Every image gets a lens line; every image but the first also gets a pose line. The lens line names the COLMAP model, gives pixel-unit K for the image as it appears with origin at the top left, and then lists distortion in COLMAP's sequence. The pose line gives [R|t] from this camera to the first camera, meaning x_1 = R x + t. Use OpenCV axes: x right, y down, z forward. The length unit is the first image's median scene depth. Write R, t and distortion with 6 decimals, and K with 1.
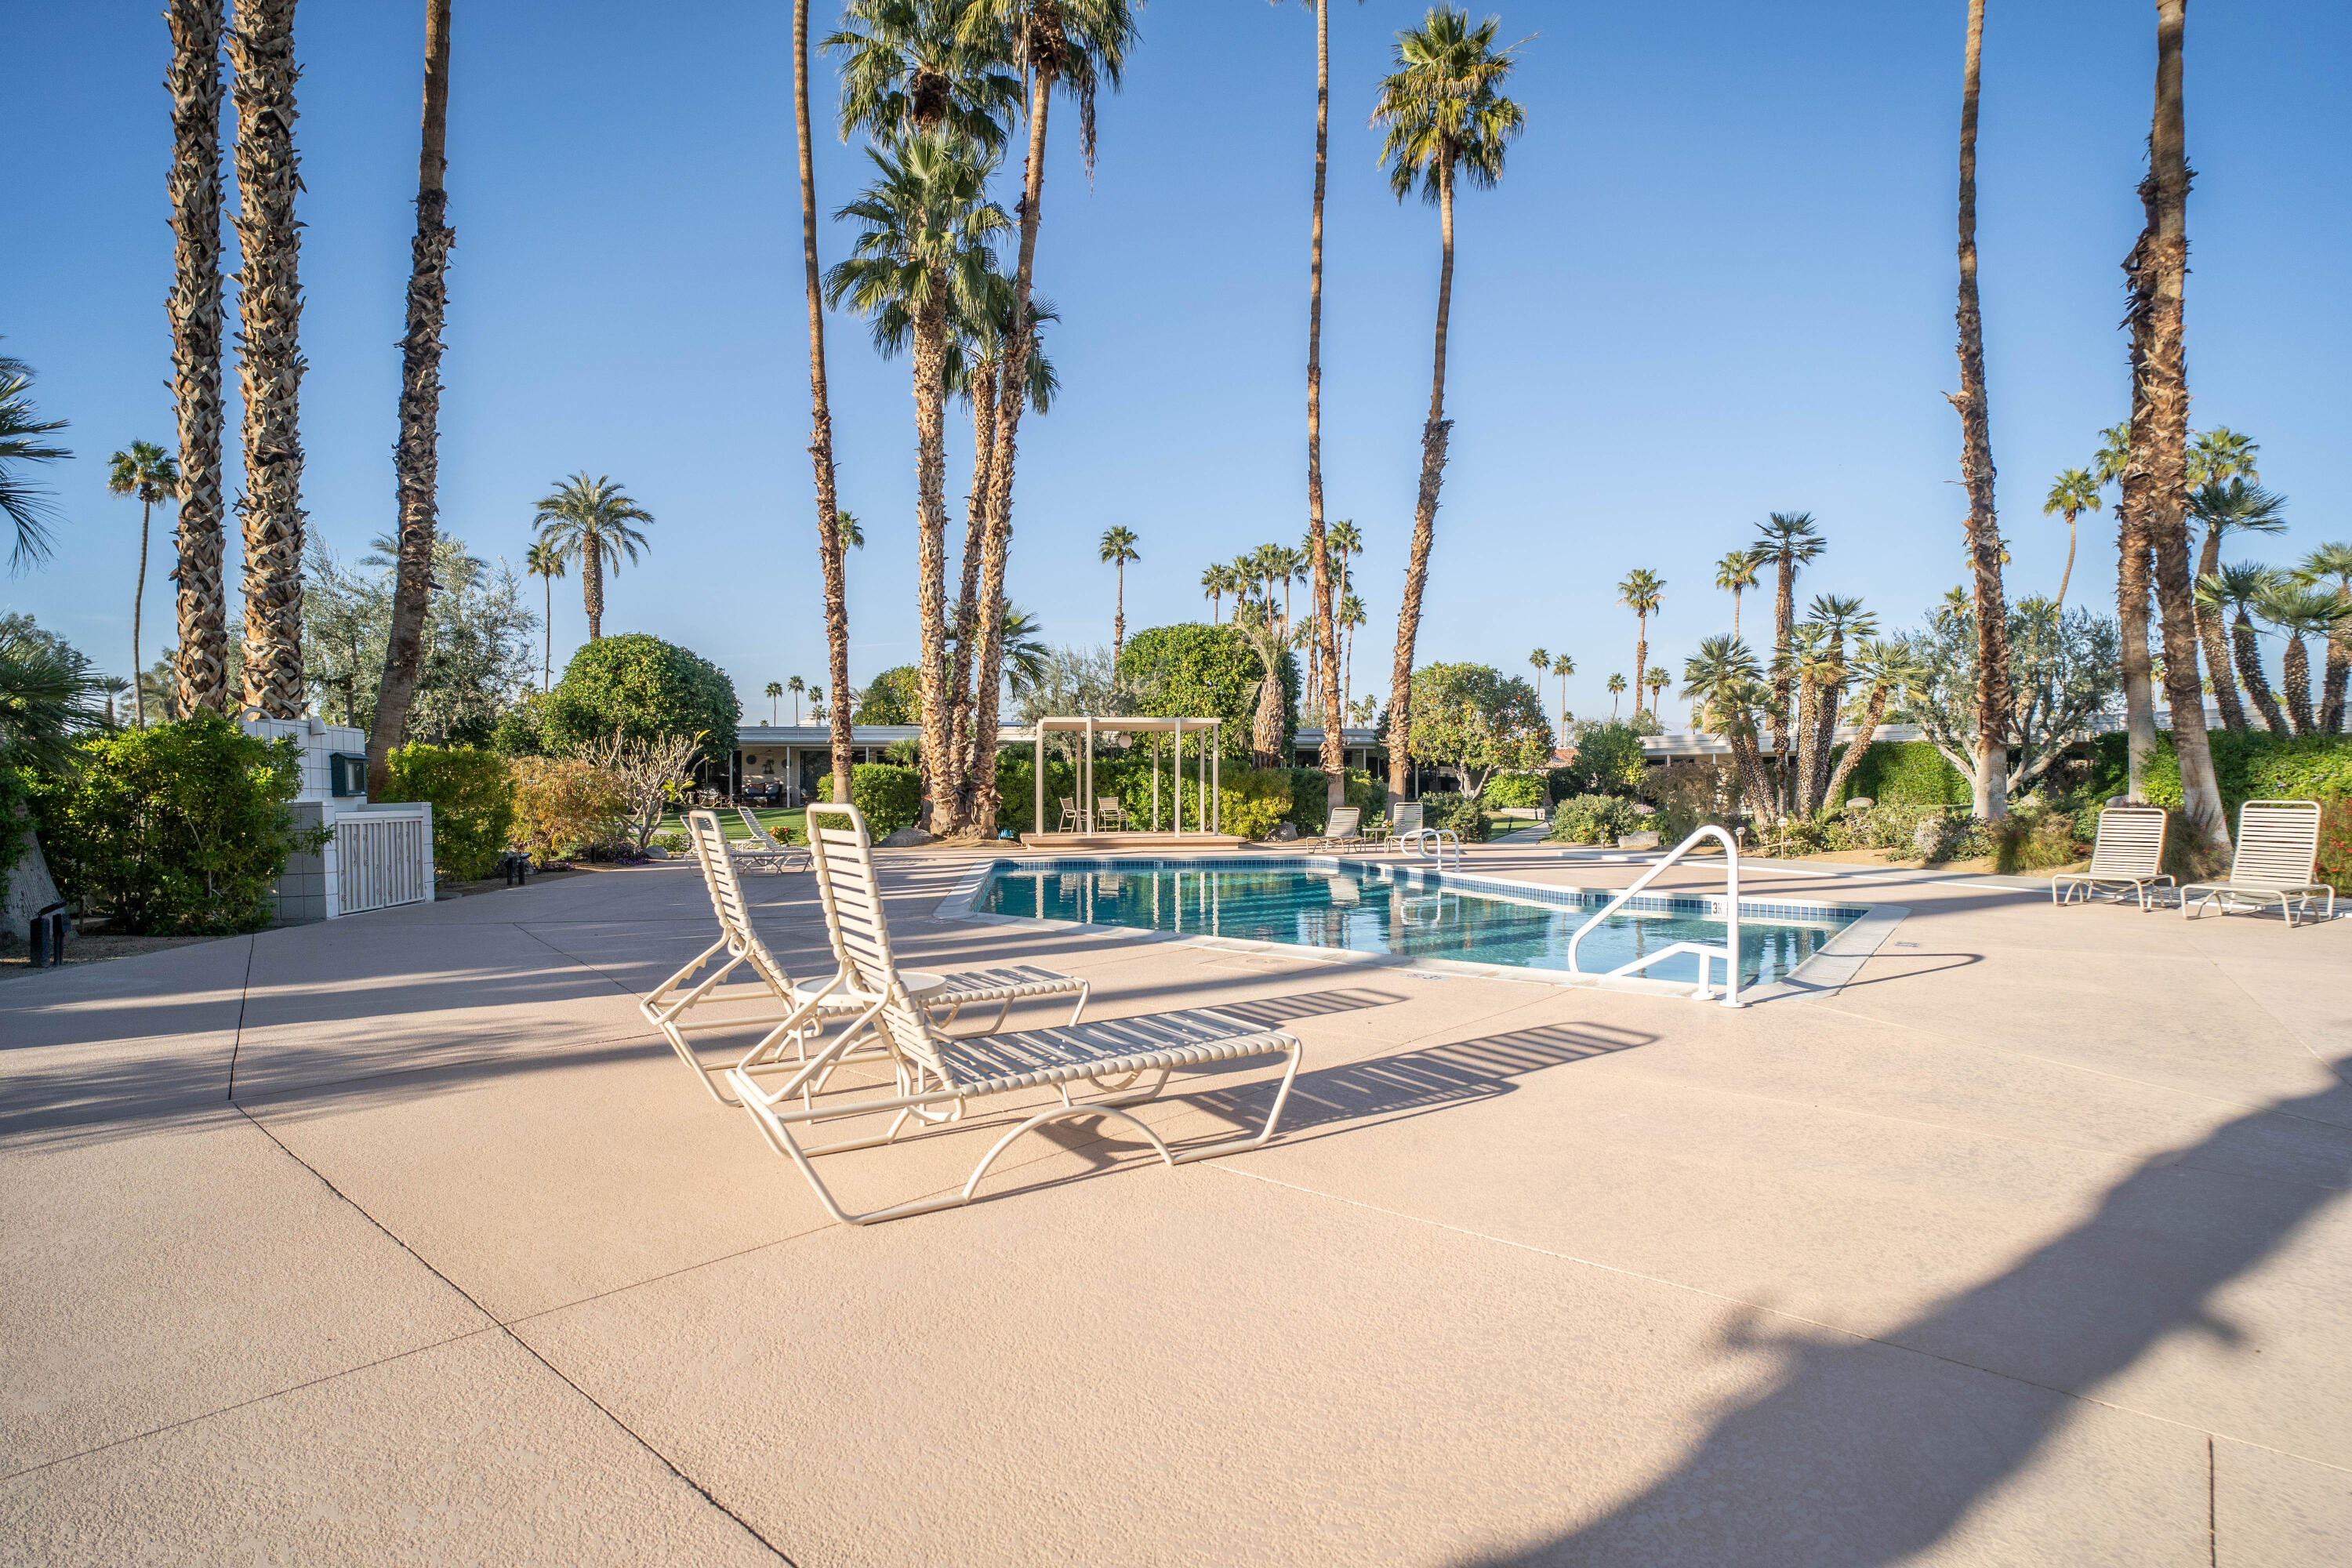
lens RADIAL K [[1216.6, 0, 1176.0], [0, 1216.6, 784.0], [0, 0, 1]] dist [-0.047952, 0.026057]
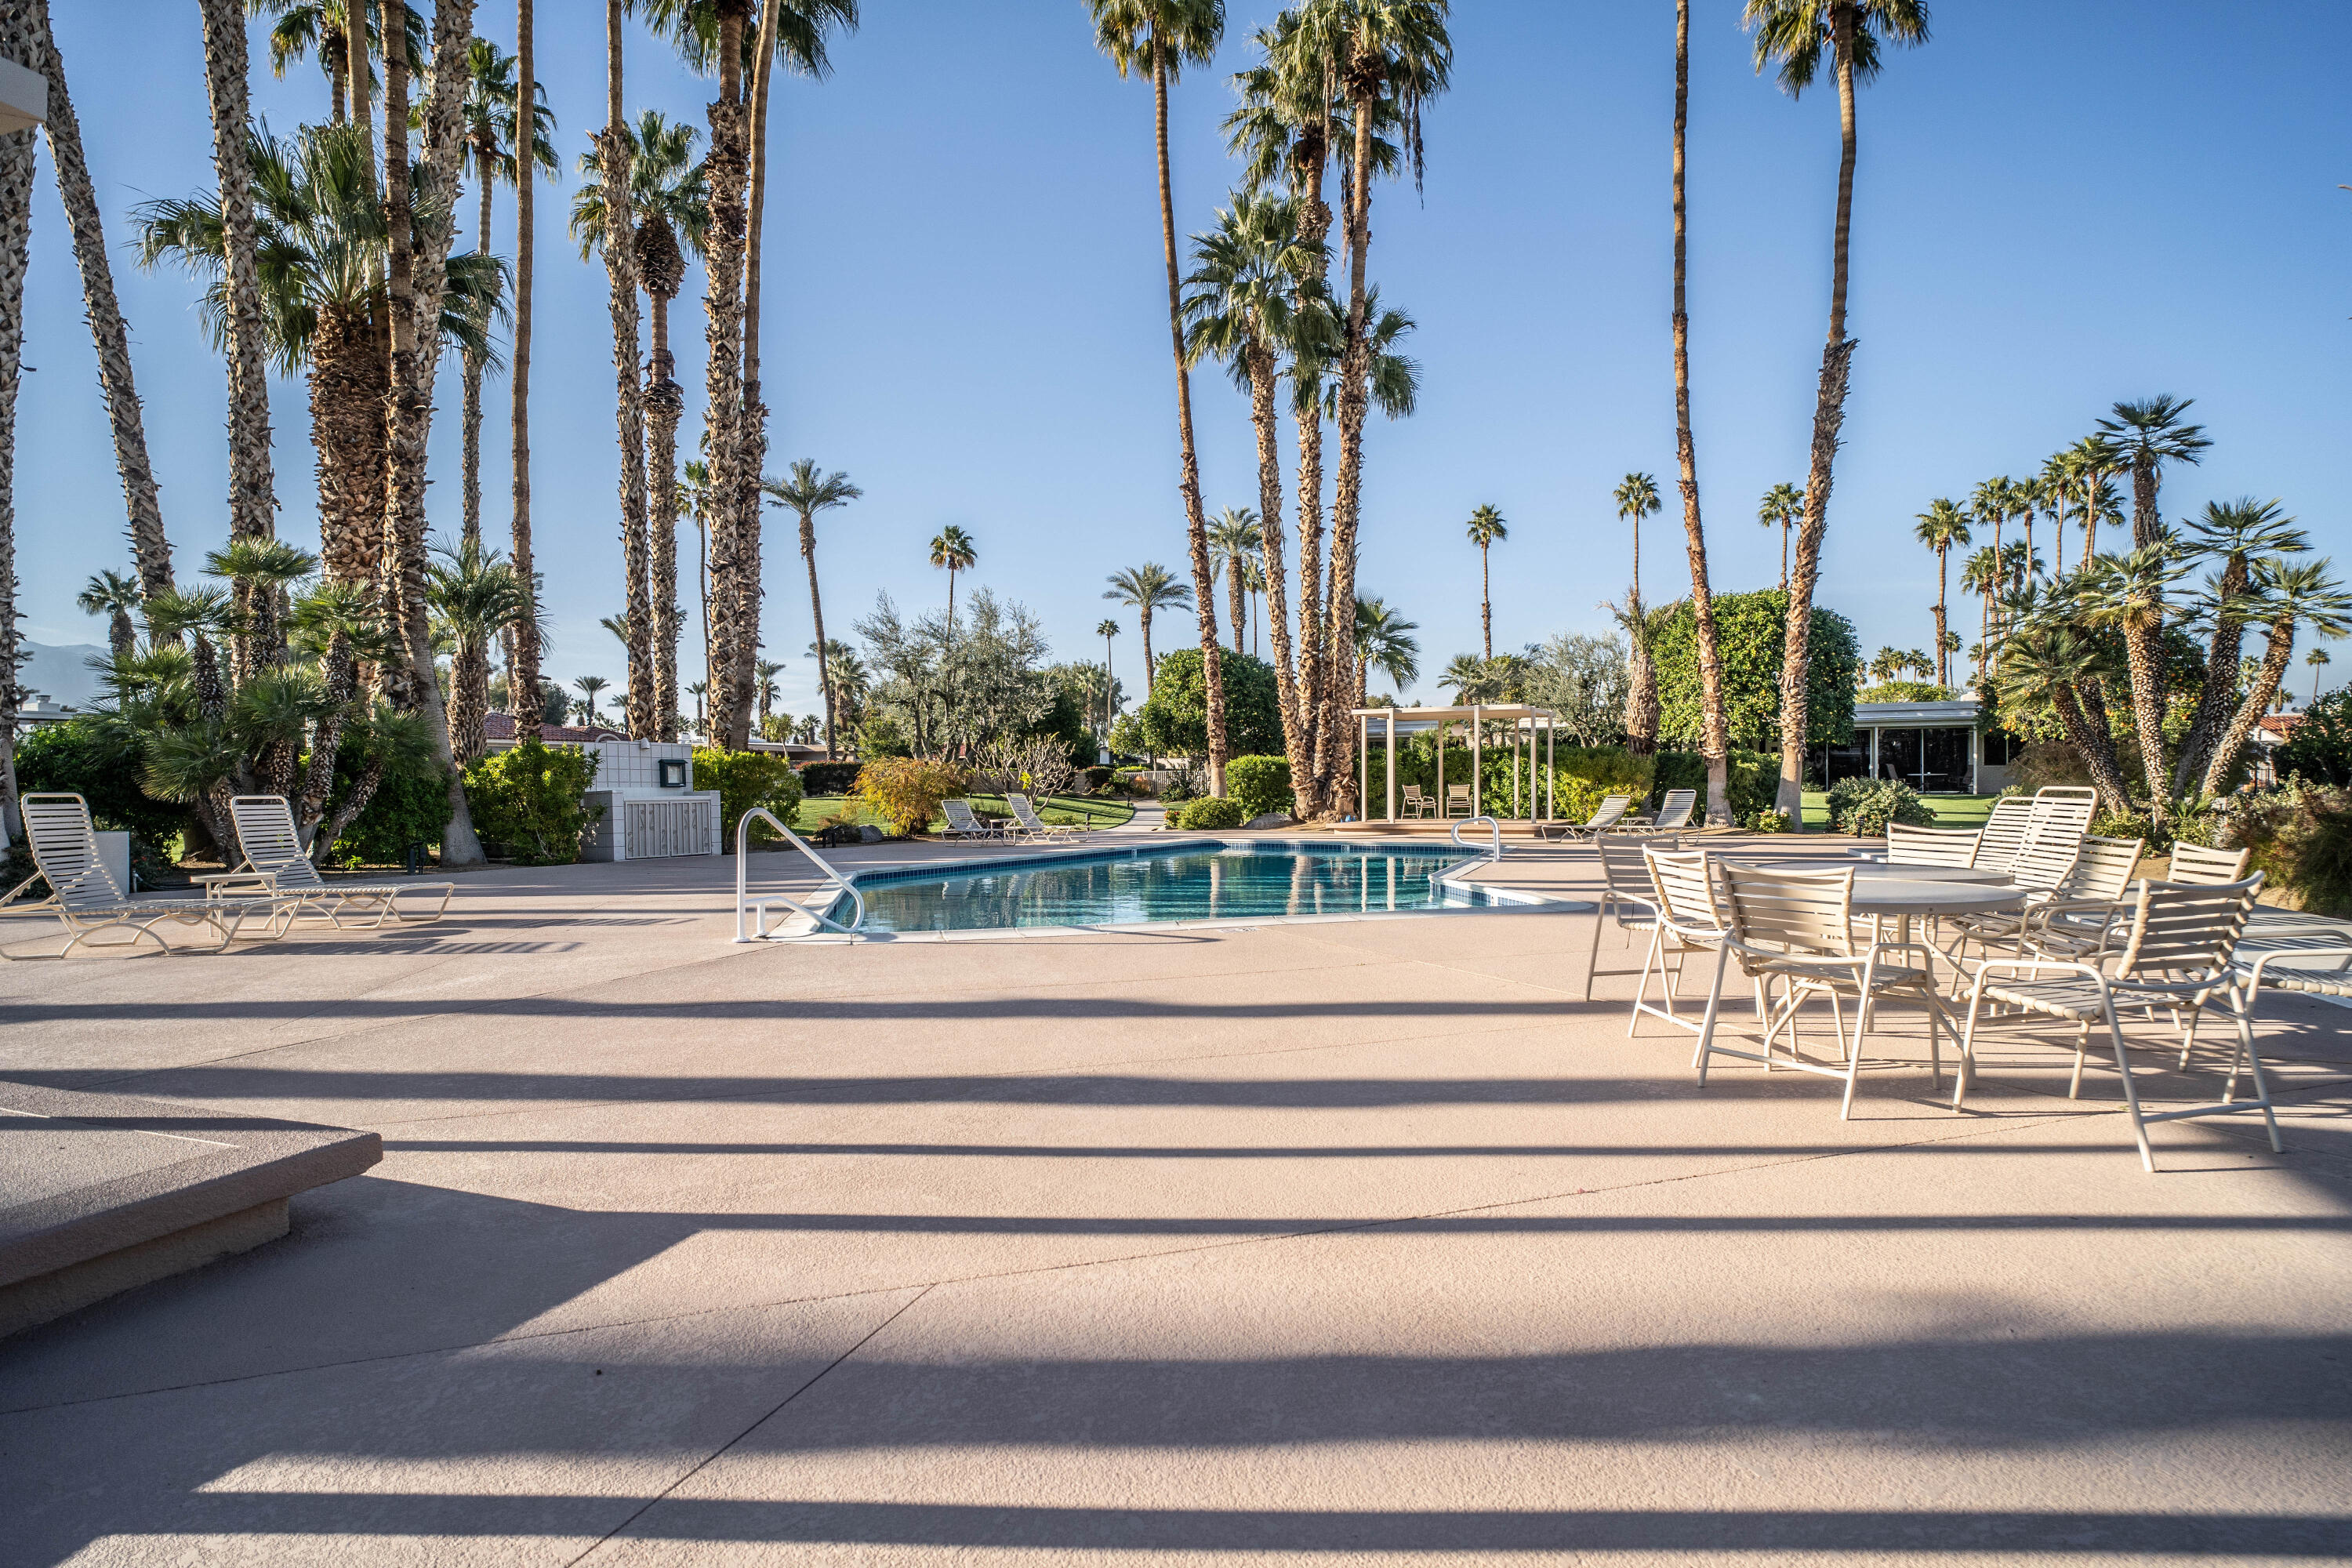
lens RADIAL K [[1216.6, 0, 1176.0], [0, 1216.6, 784.0], [0, 0, 1]] dist [-0.047952, 0.026057]
pose [[0.813172, -0.003237, -0.582015, 0.354092], [0.009475, 0.999926, 0.007677, 0.000428], [0.581947, -0.011758, 0.813142, 0.037545]]
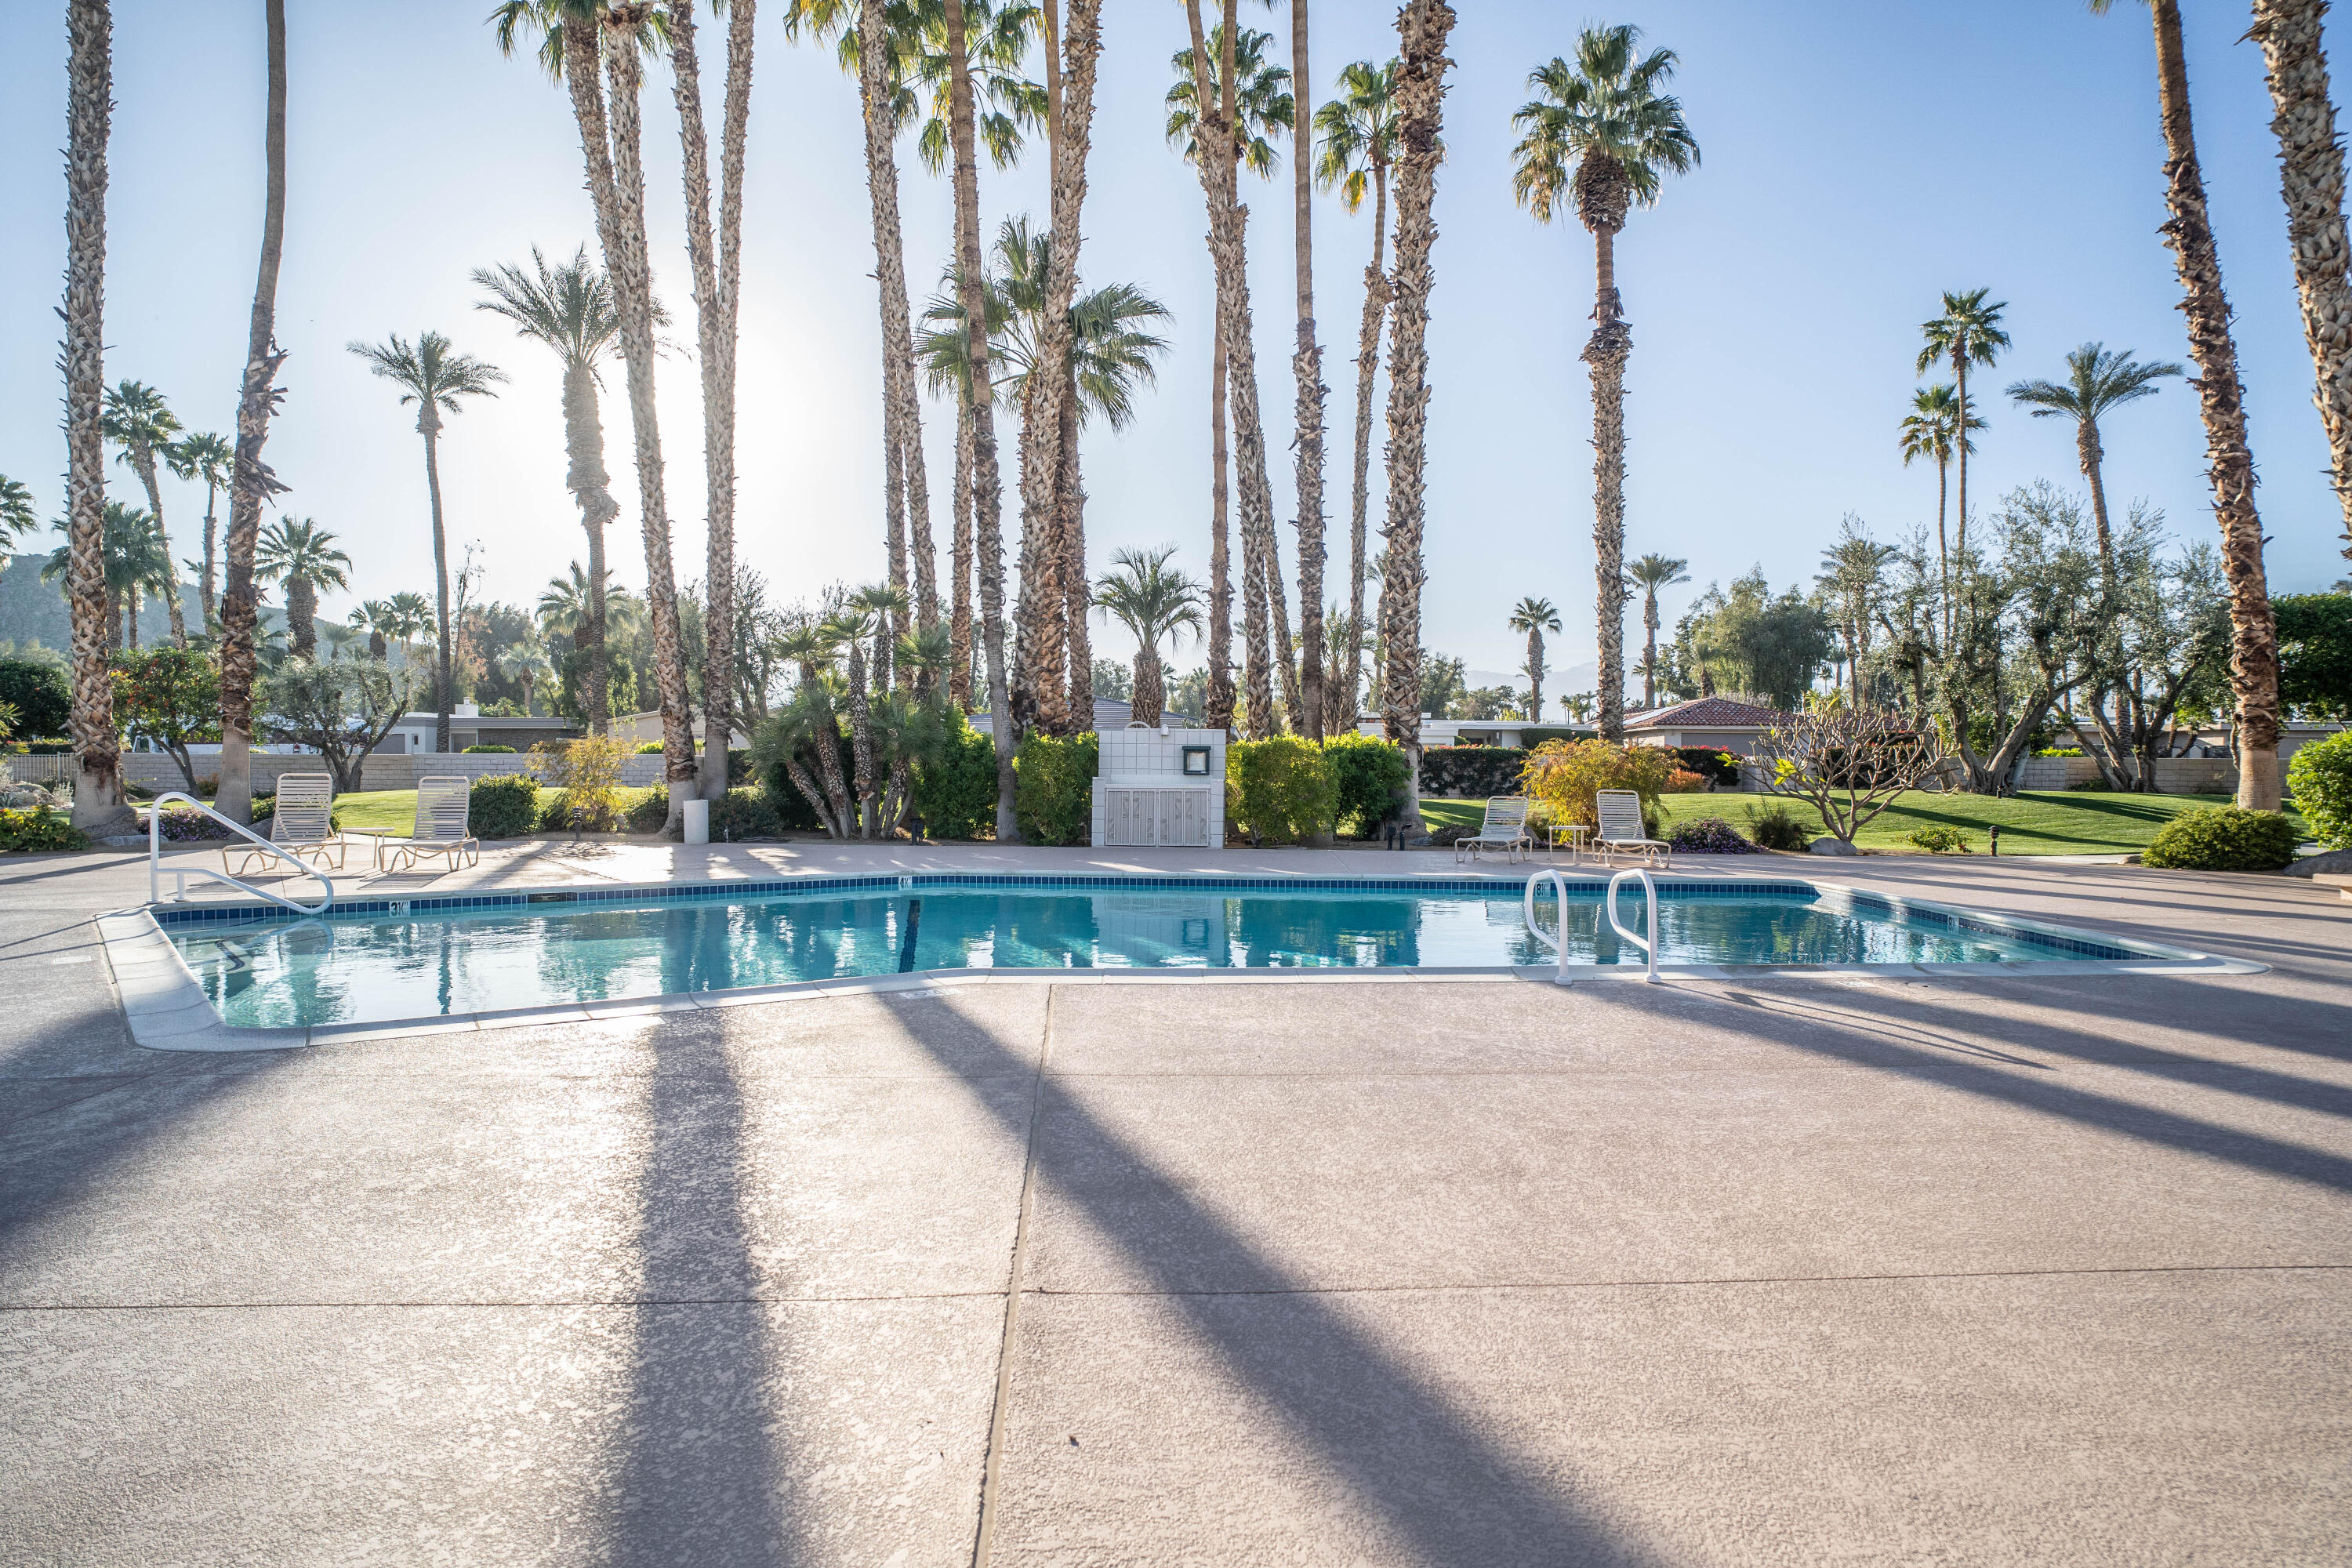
lens RADIAL K [[1216.6, 0, 1176.0], [0, 1216.6, 784.0], [0, 0, 1]] dist [-0.047952, 0.026057]
pose [[-0.187936, 0.011287, -0.982116, 0.381211], [0.002225, 0.999936, 0.011066, 0.002775], [0.982179, -0.000106, -0.187949, 0.582901]]
